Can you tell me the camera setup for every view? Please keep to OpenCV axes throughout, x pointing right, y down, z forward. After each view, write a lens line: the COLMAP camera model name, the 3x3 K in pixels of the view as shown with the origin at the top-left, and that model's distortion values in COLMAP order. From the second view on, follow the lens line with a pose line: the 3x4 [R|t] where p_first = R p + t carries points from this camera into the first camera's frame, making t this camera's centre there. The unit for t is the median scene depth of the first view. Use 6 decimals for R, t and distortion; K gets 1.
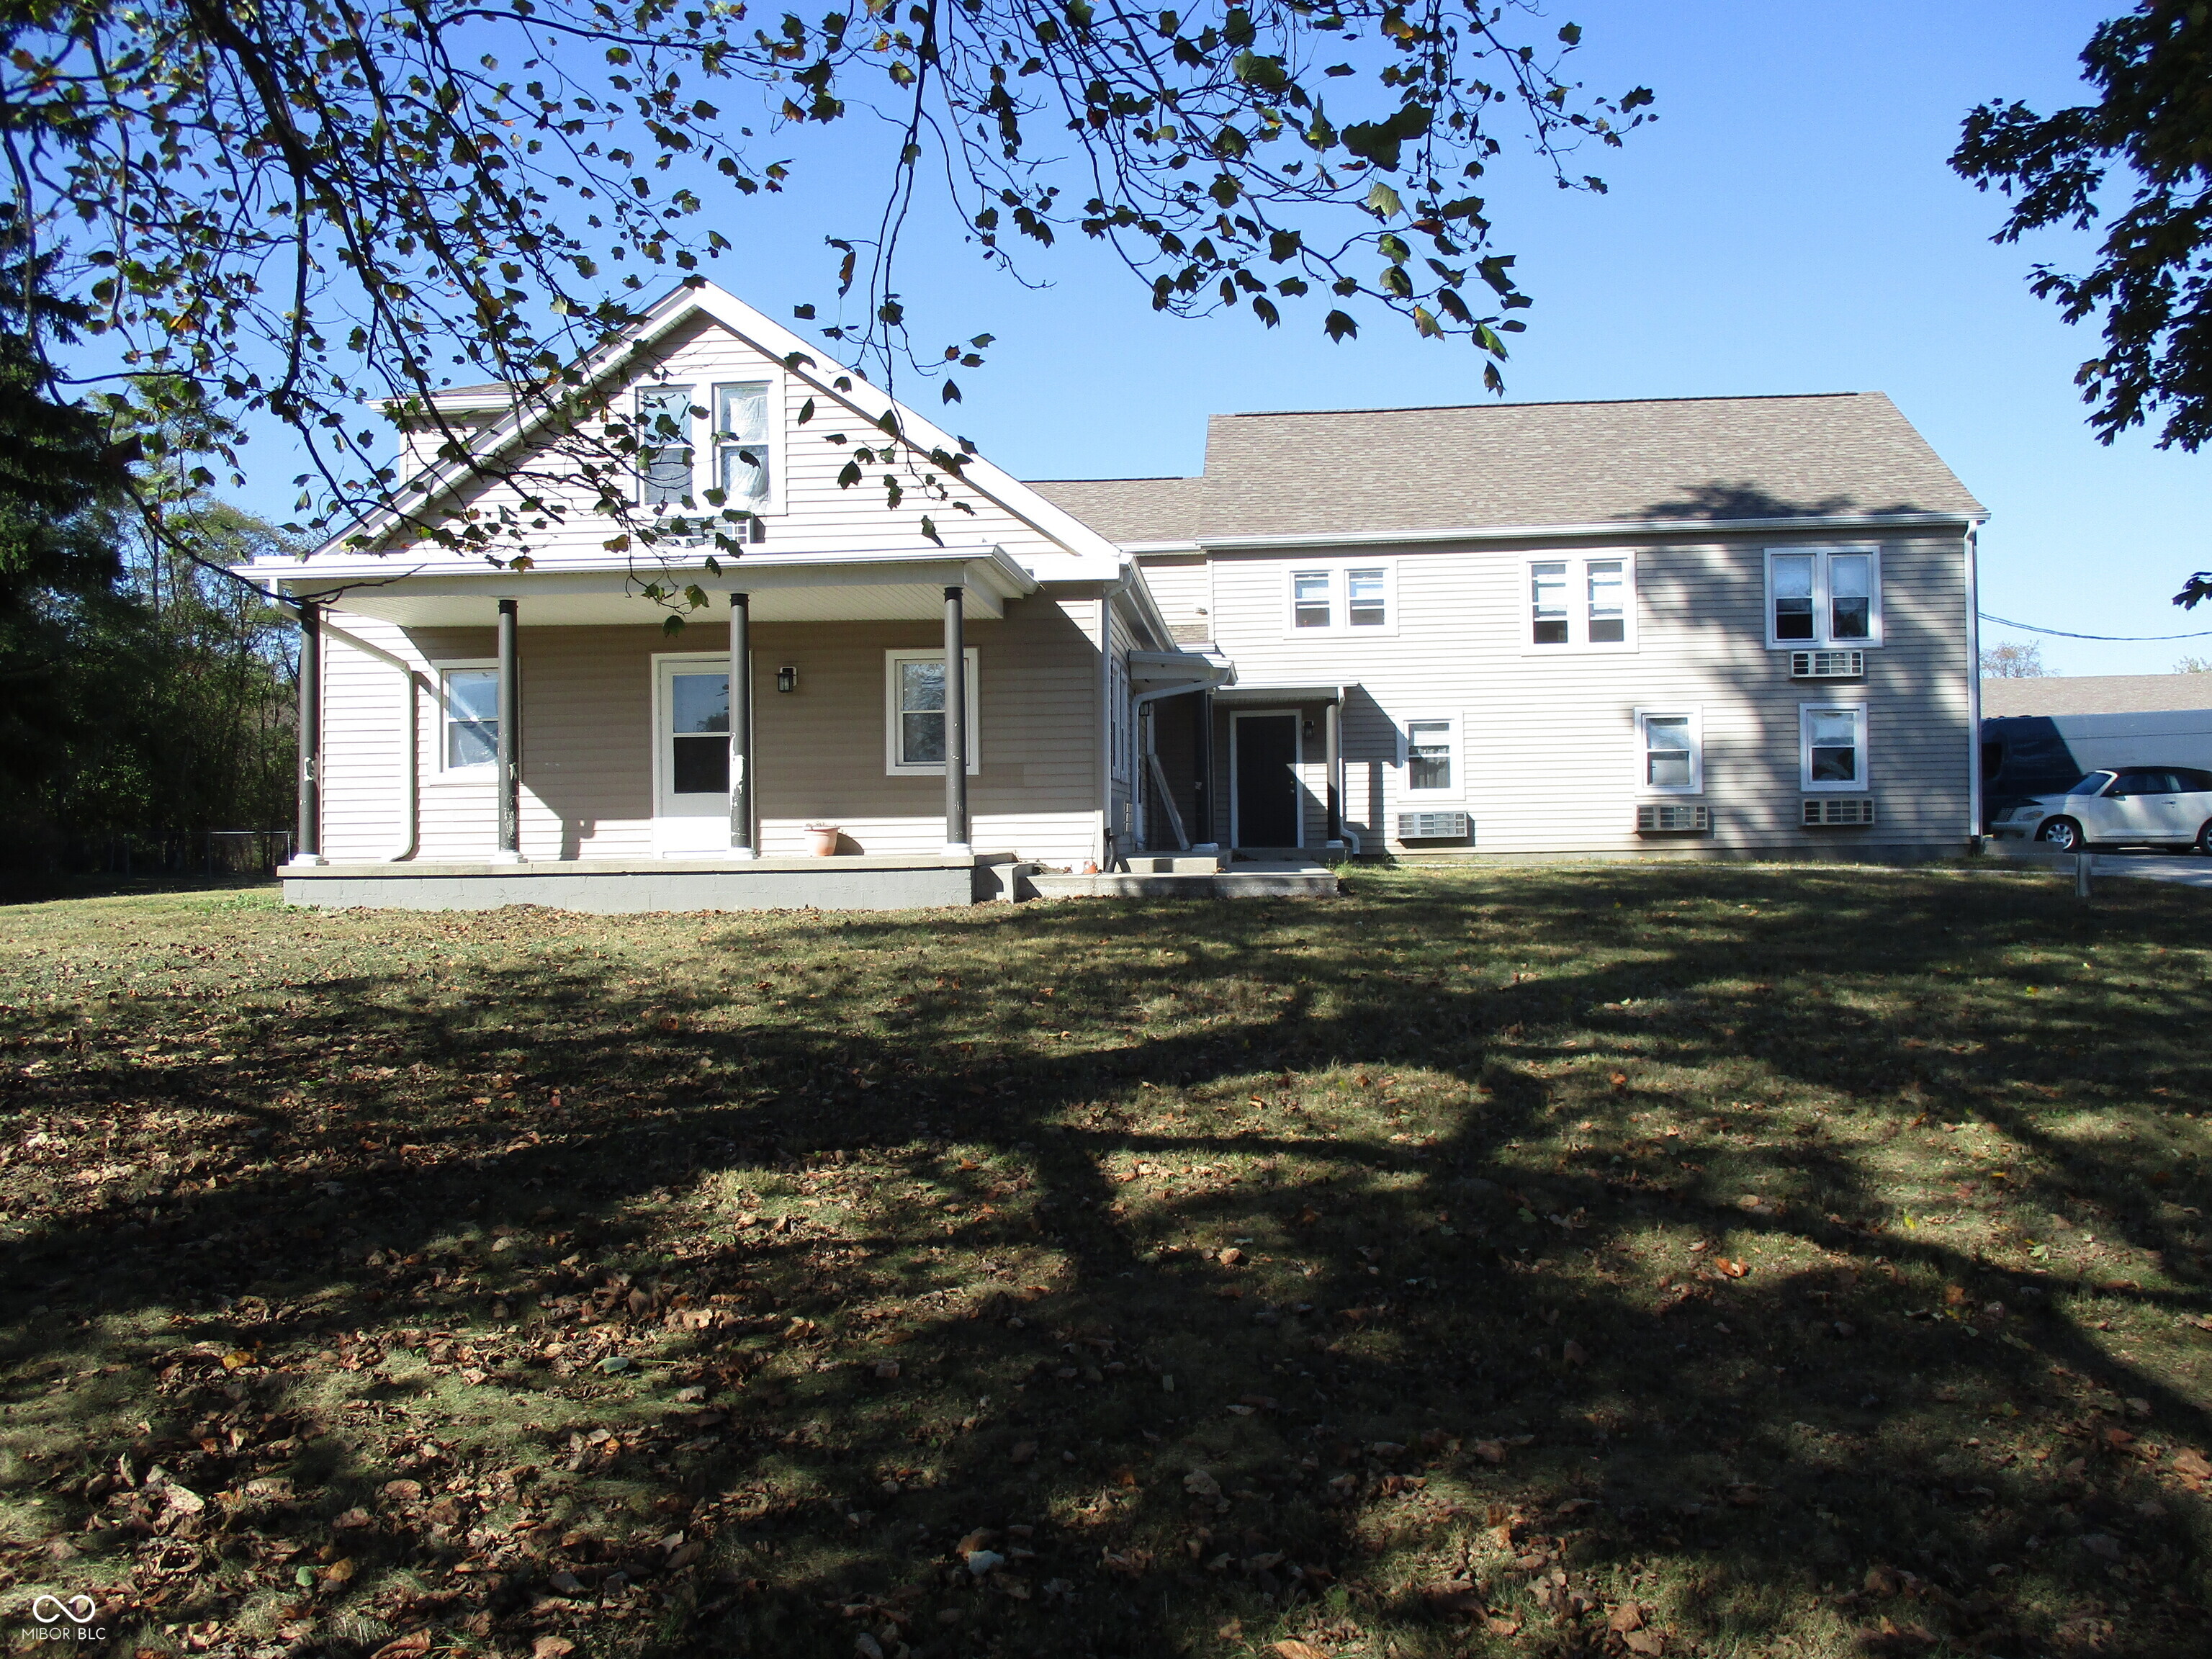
lens RADIAL K [[1856.3, 0, 1106.0], [0, 1856.3, 829.5], [0, 0, 1]] dist [-0.007041, 0.003653]
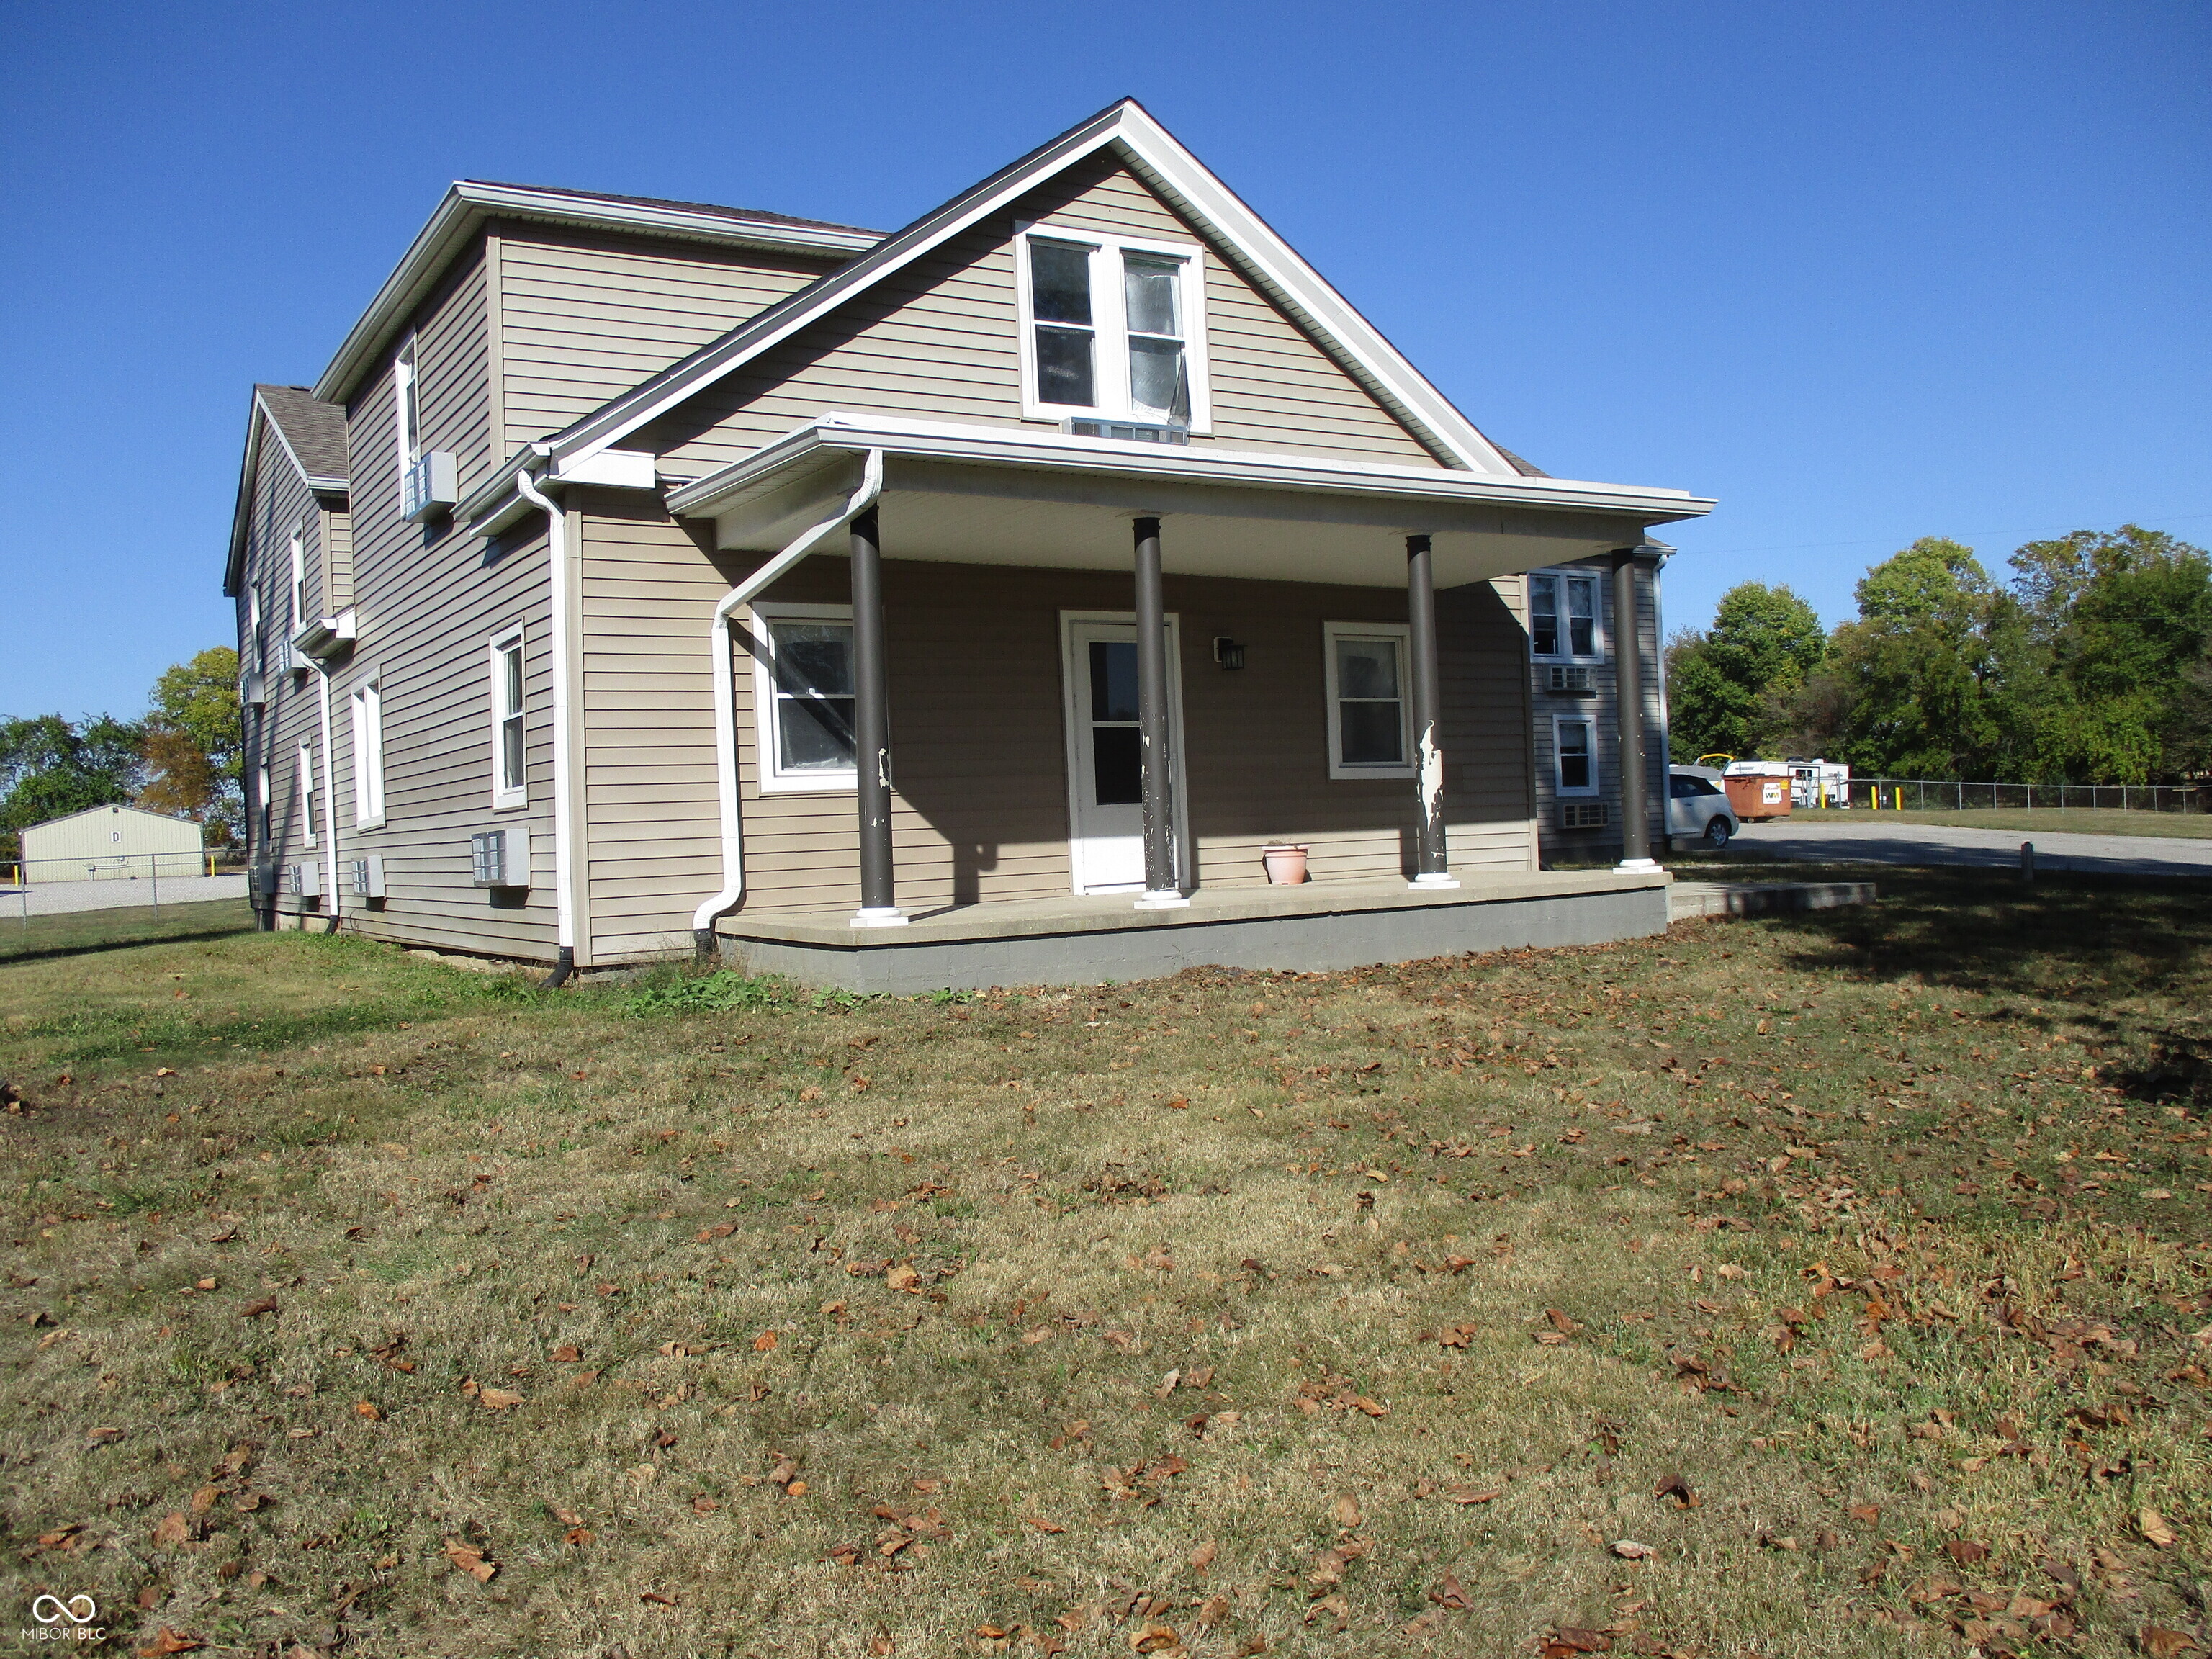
lens RADIAL K [[1856.3, 0, 1106.0], [0, 1856.3, 829.5], [0, 0, 1]] dist [-0.007041, 0.003653]
pose [[0.801969, -0.018955, 0.597065, -0.660773], [0.025411, 0.999674, -0.002396, -0.008016], [-0.596825, 0.017093, 0.802190, 0.413958]]
